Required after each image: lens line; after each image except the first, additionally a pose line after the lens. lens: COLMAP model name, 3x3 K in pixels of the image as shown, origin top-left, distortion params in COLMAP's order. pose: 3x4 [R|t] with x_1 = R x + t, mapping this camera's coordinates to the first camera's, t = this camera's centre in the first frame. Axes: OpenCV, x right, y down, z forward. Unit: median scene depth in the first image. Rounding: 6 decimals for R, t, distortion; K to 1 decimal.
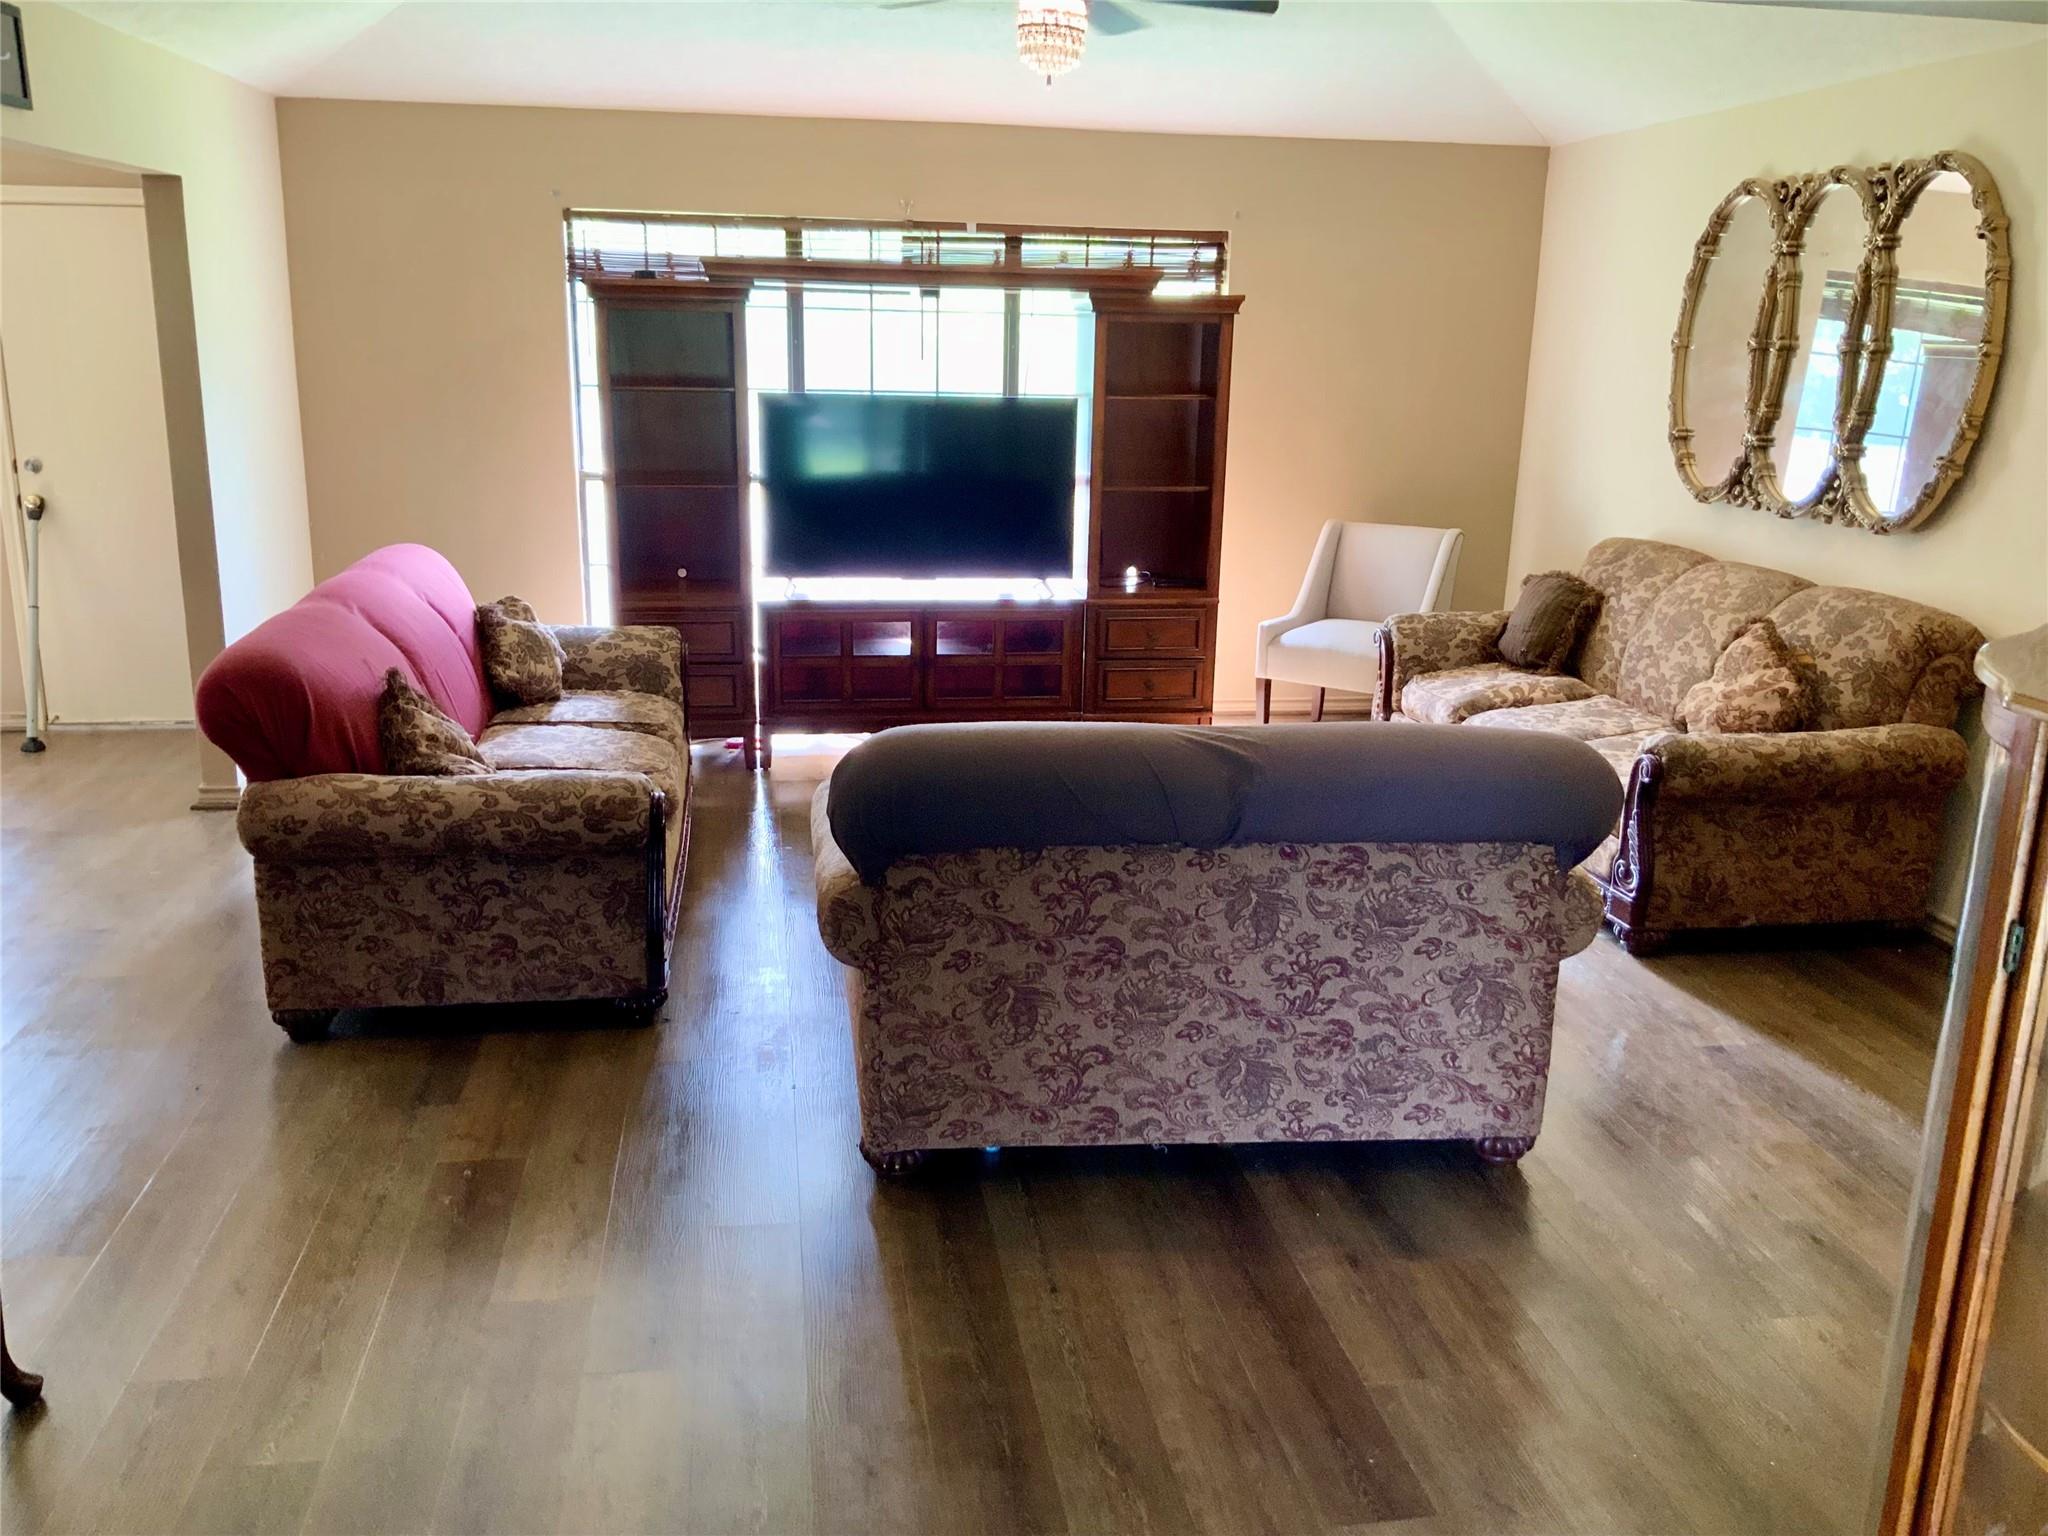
lens RADIAL K [[1702.9, 0, 1024.0], [0, 1702.9, 768.0], [0, 0, 1]] dist [0.125865, -0.258896]
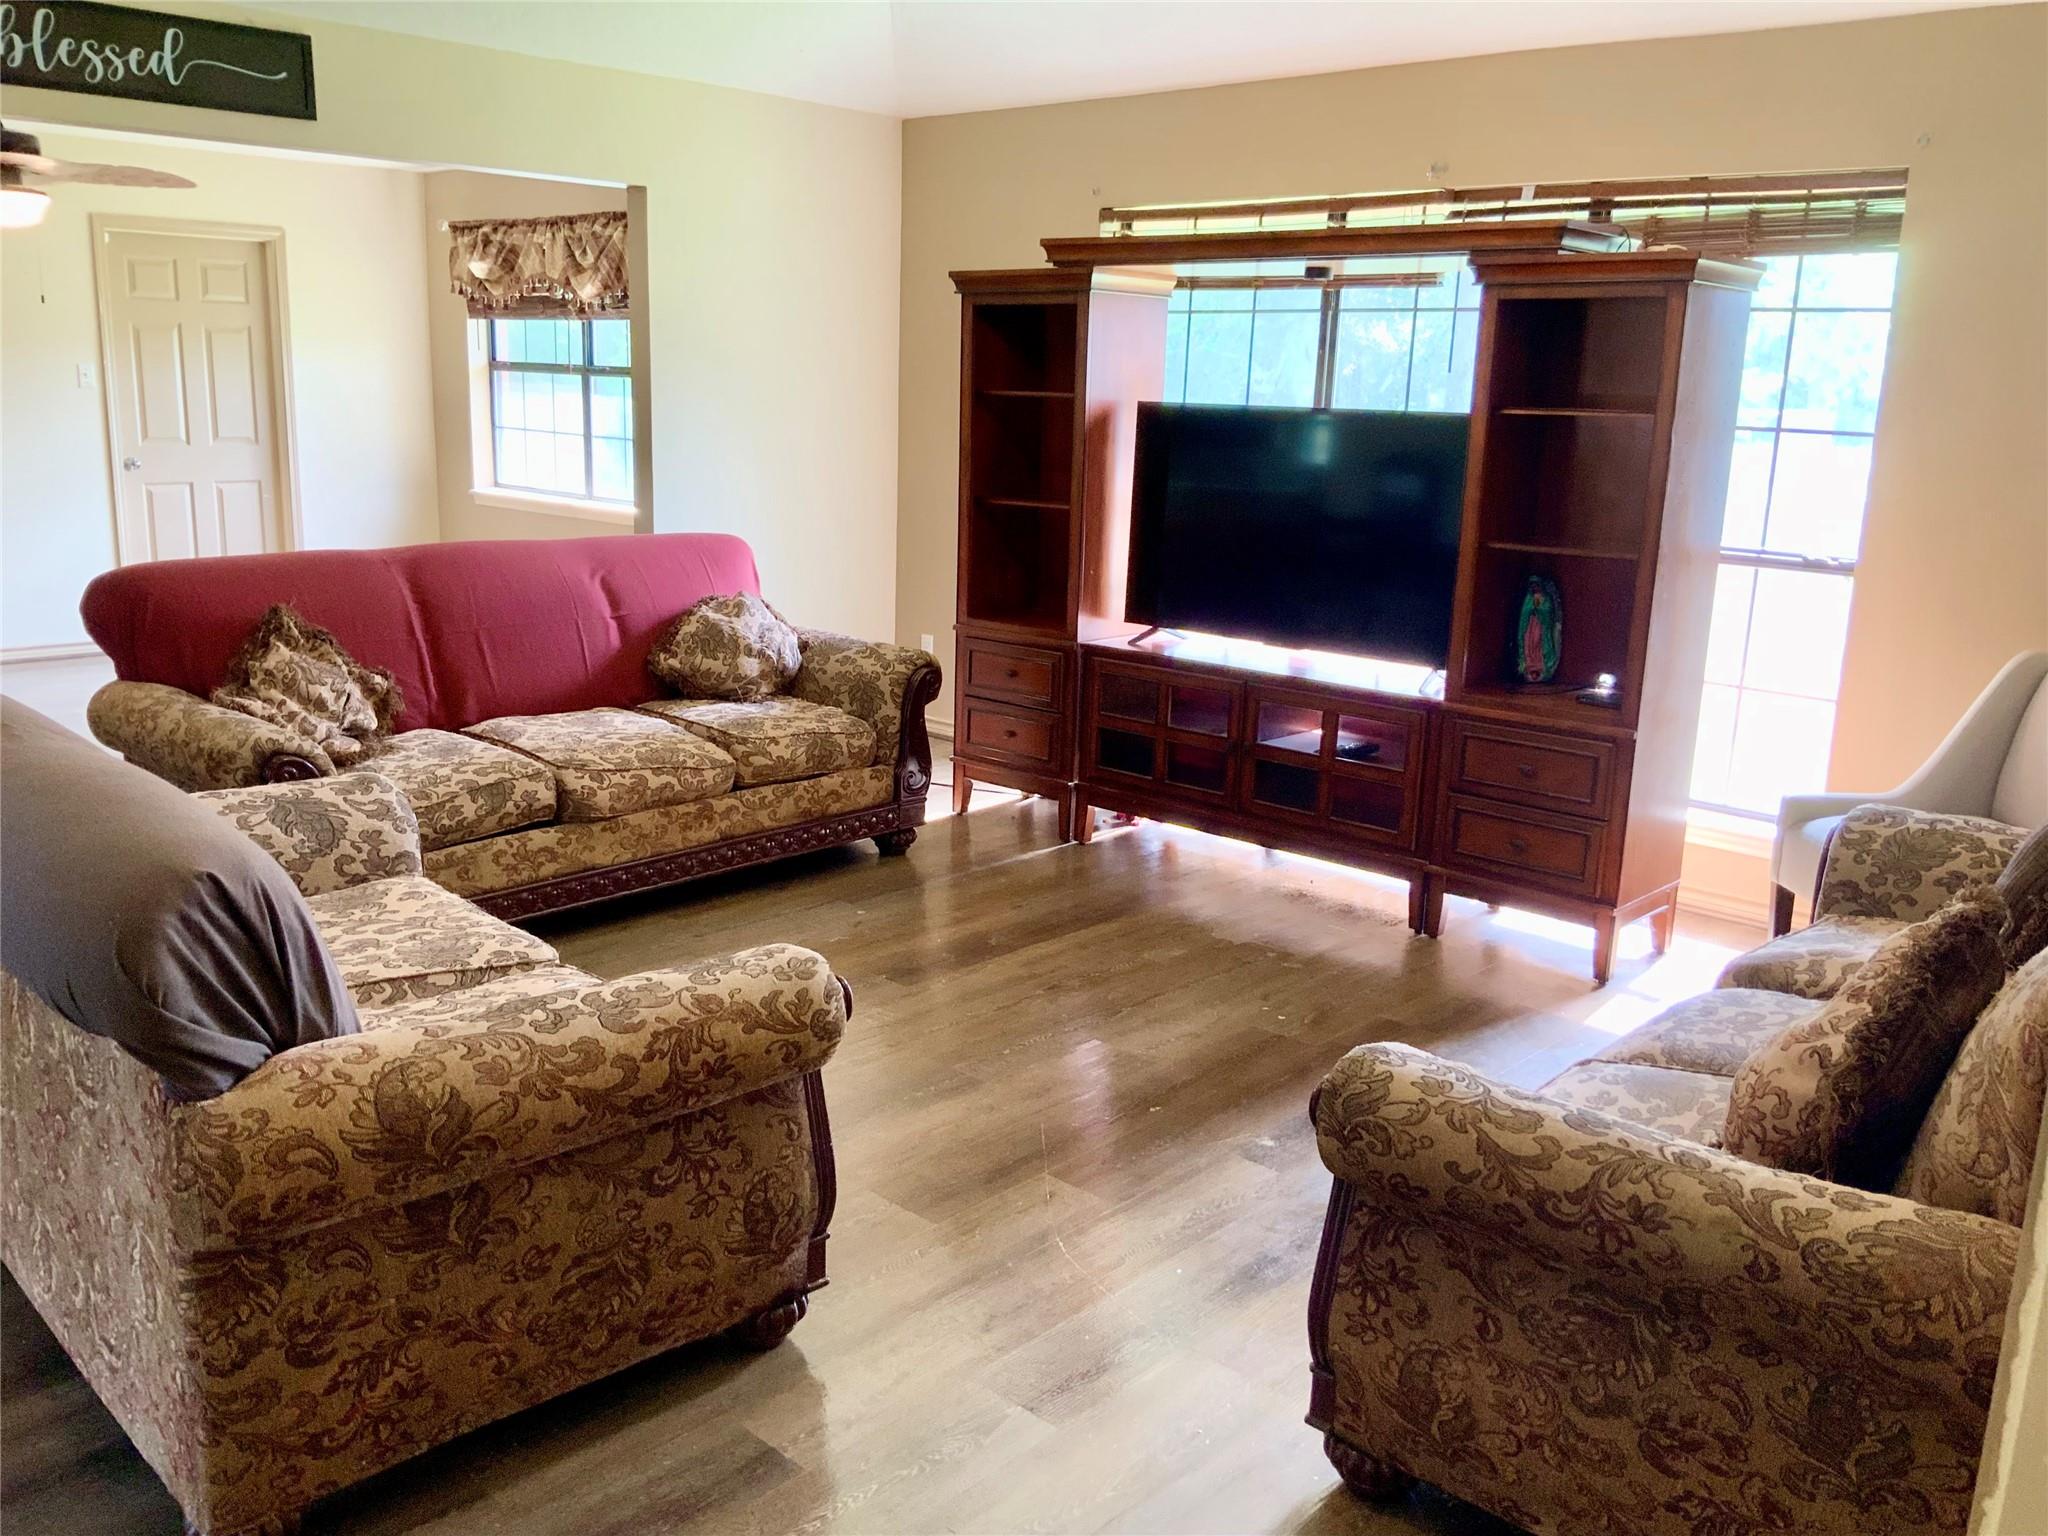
lens RADIAL K [[1702.9, 0, 1024.0], [0, 1702.9, 768.0], [0, 0, 1]] dist [0.125865, -0.258896]
pose [[0.610007, 0.171589, -0.773594, 0.497382], [-0.215512, 0.975398, 0.046412, -0.071405], [0.762526, 0.138408, 0.631979, 0.456508]]
